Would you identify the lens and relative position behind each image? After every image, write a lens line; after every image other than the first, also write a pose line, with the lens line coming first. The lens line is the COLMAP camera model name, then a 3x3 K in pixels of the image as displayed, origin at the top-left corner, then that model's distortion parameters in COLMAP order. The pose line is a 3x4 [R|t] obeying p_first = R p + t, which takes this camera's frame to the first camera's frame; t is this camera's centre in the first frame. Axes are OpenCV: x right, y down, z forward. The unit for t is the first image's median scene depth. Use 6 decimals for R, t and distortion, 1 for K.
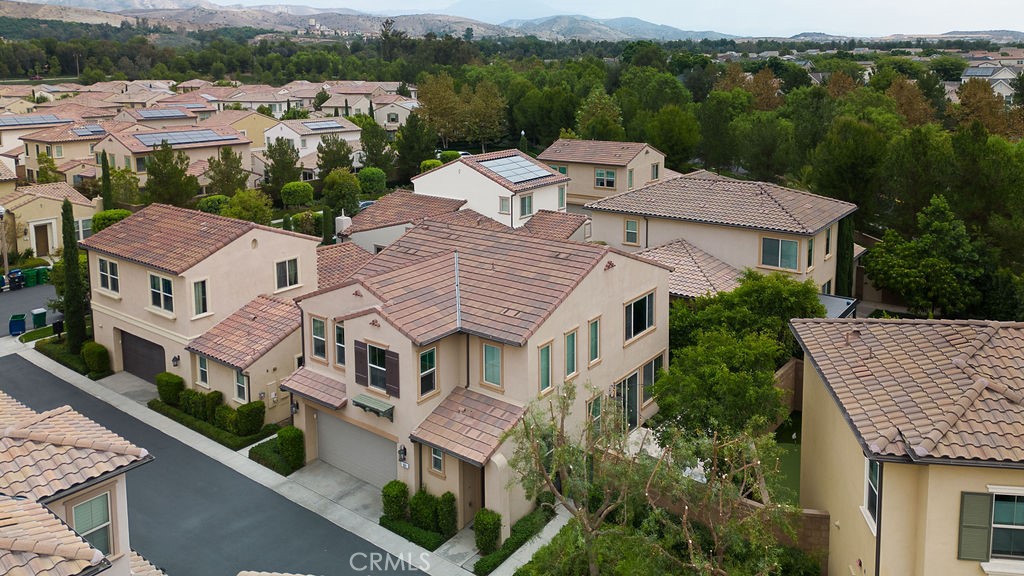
lens RADIAL K [[726.1, 0, 512.0], [0, 726.1, 288.0], [0, 0, 1]] dist [0.006181, 0.000471]
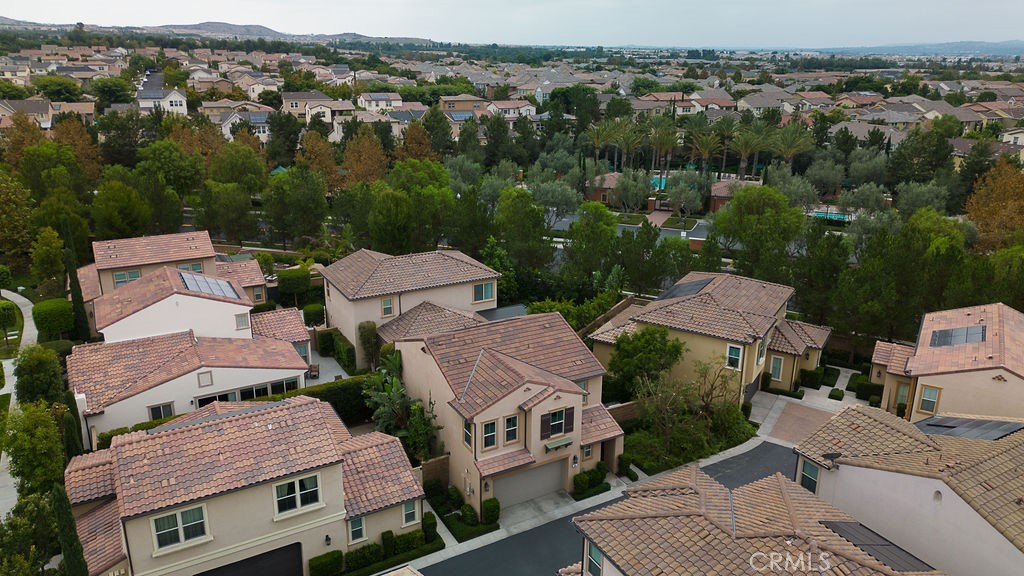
lens RADIAL K [[726.1, 0, 512.0], [0, 726.1, 288.0], [0, 0, 1]] dist [0.006181, 0.000471]
pose [[0.400019, -0.285354, 0.870952, -1.381859], [0.258786, 0.946793, 0.191345, -0.464161], [-0.879212, 0.148849, 0.452581, 0.221786]]
